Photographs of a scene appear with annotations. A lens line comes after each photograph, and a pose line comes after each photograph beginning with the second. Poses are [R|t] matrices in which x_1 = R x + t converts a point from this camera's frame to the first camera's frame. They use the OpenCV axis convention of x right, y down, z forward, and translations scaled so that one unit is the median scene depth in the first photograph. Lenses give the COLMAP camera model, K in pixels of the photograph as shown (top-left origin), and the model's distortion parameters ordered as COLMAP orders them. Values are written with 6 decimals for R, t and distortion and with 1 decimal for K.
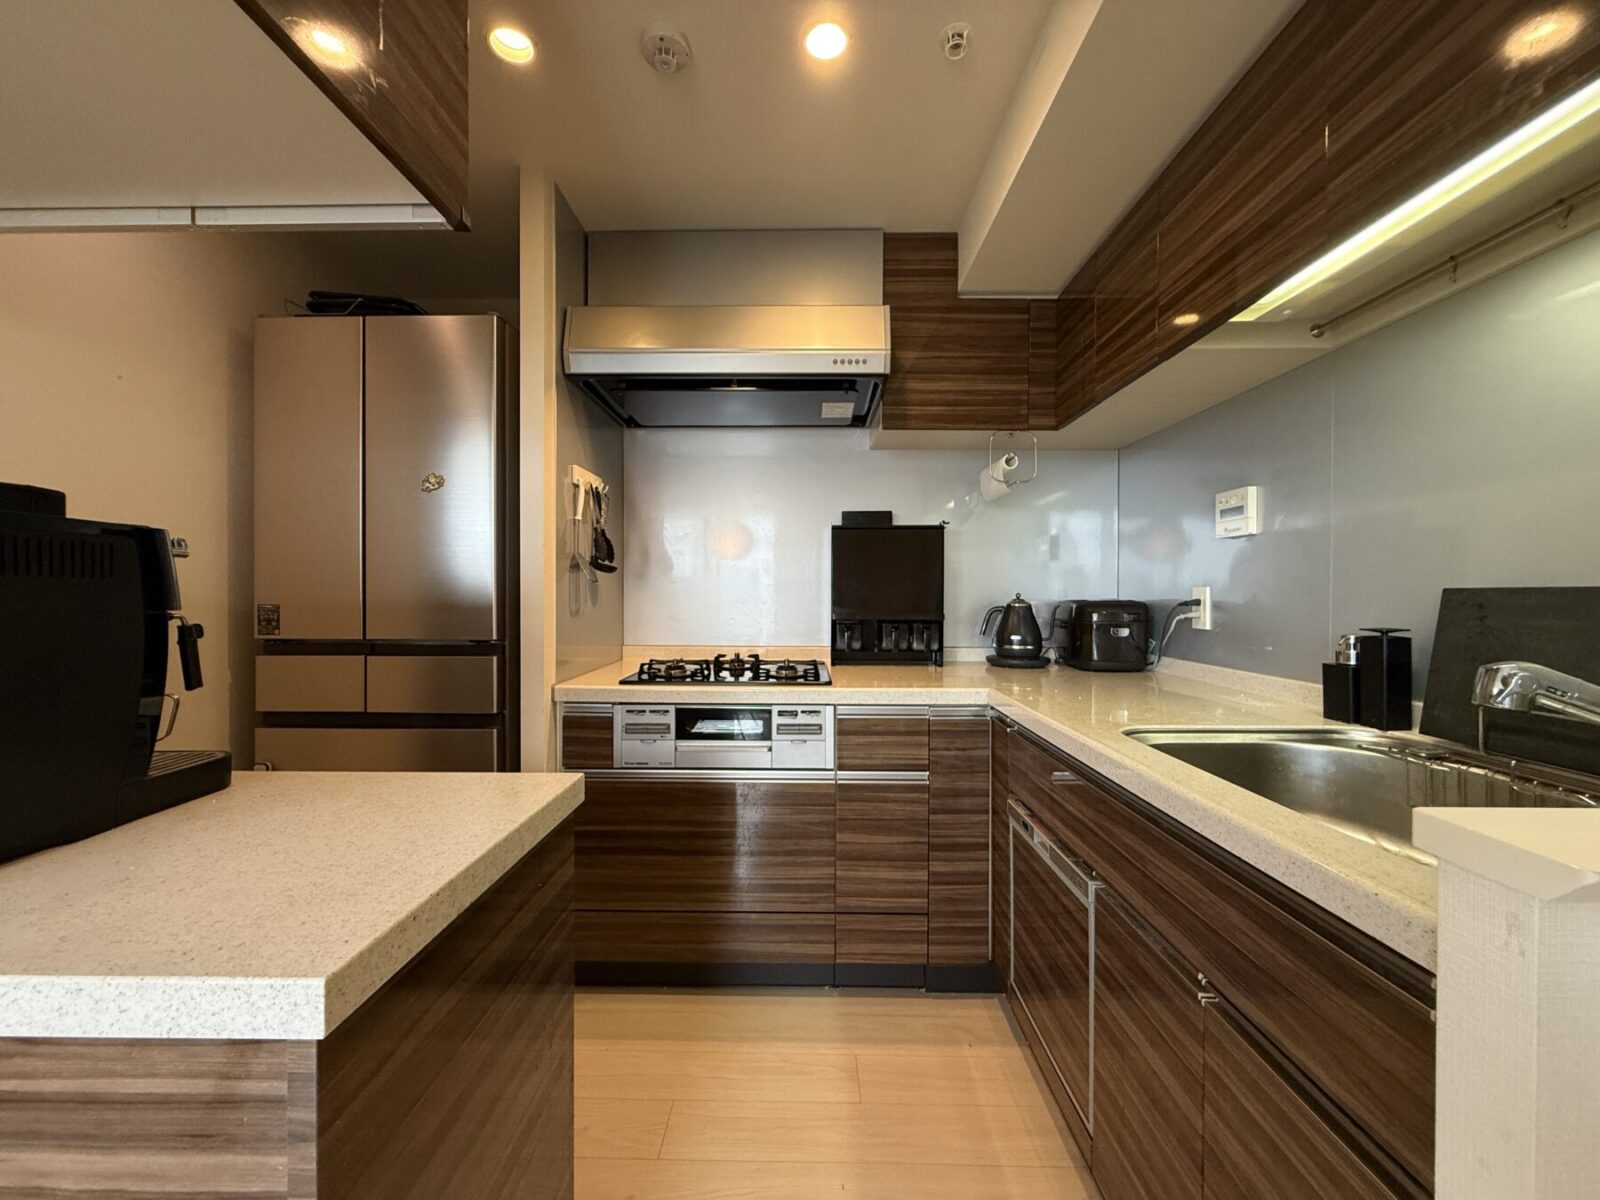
lens RADIAL K [[635.9, 0, 794.0], [0, 635.9, 596.6], [0, 0, 1]] dist [-0.001812, -0.000315]
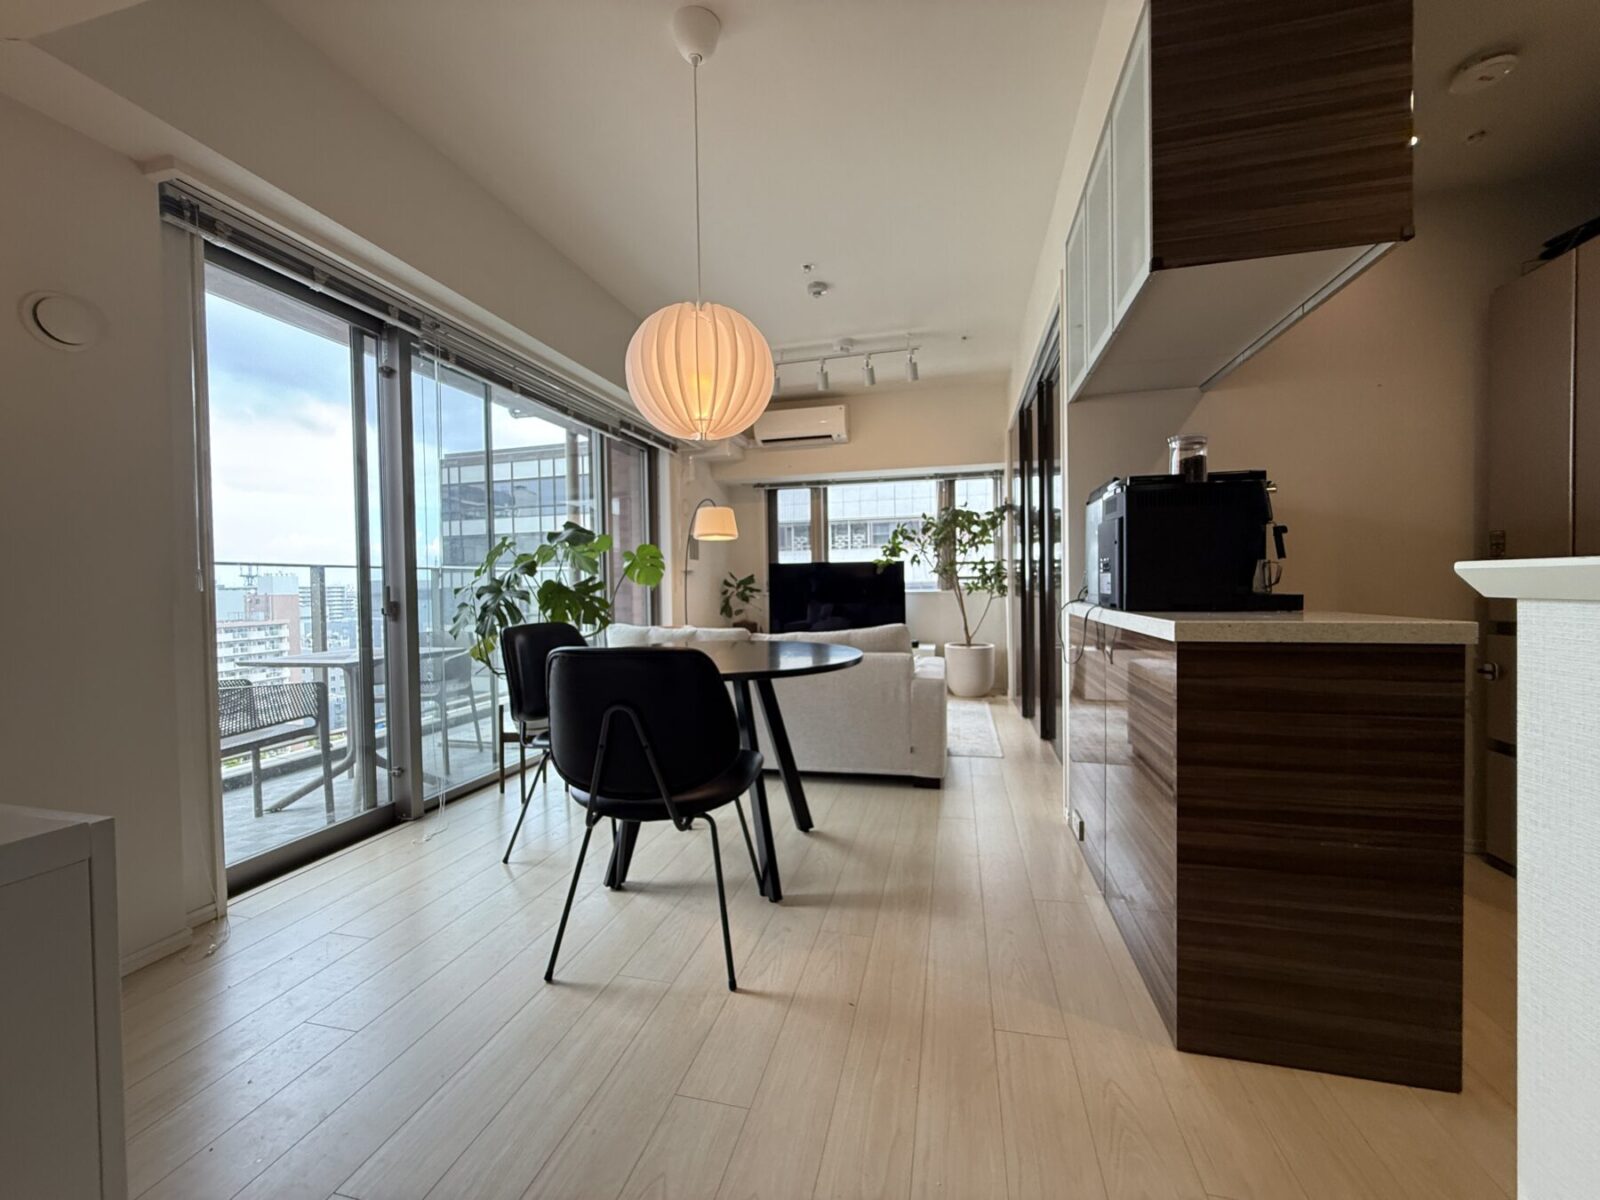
lens RADIAL K [[635.9, 0, 794.2], [0, 635.9, 597.7], [0, 0, 1]] dist [-0.001812, -0.000315]
pose [[-0.228229, 0.019459, -0.973413, 0.594745], [0.009344, 0.999798, 0.017795, 0.097105], [0.973563, -0.005034, -0.228365, -0.012651]]
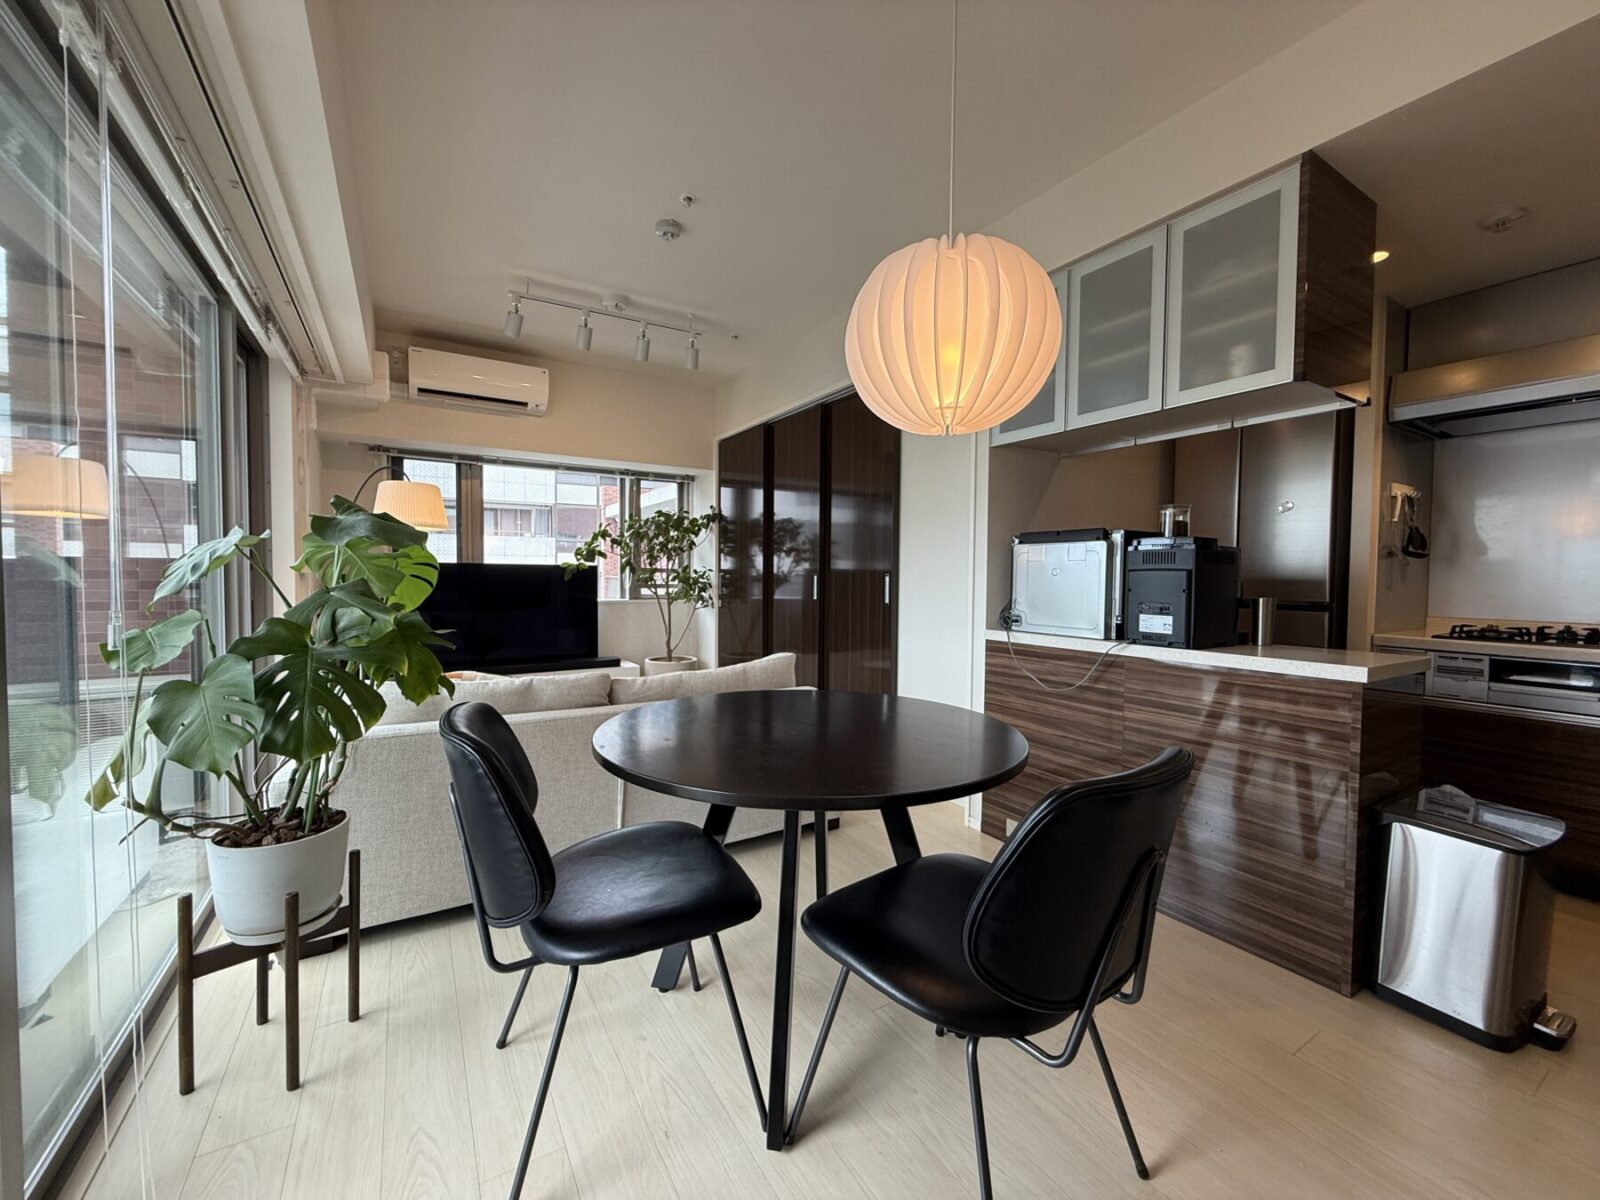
lens RADIAL K [[635.9, 0, 796.1], [0, 635.9, 599.9], [0, 0, 1]] dist [-0.001812, -0.000315]
pose [[0.536954, 0.033085, -0.842963, 0.149087], [-0.010379, 0.999414, 0.032614, 0.022760], [0.843548, -0.008763, 0.536982, -0.934938]]
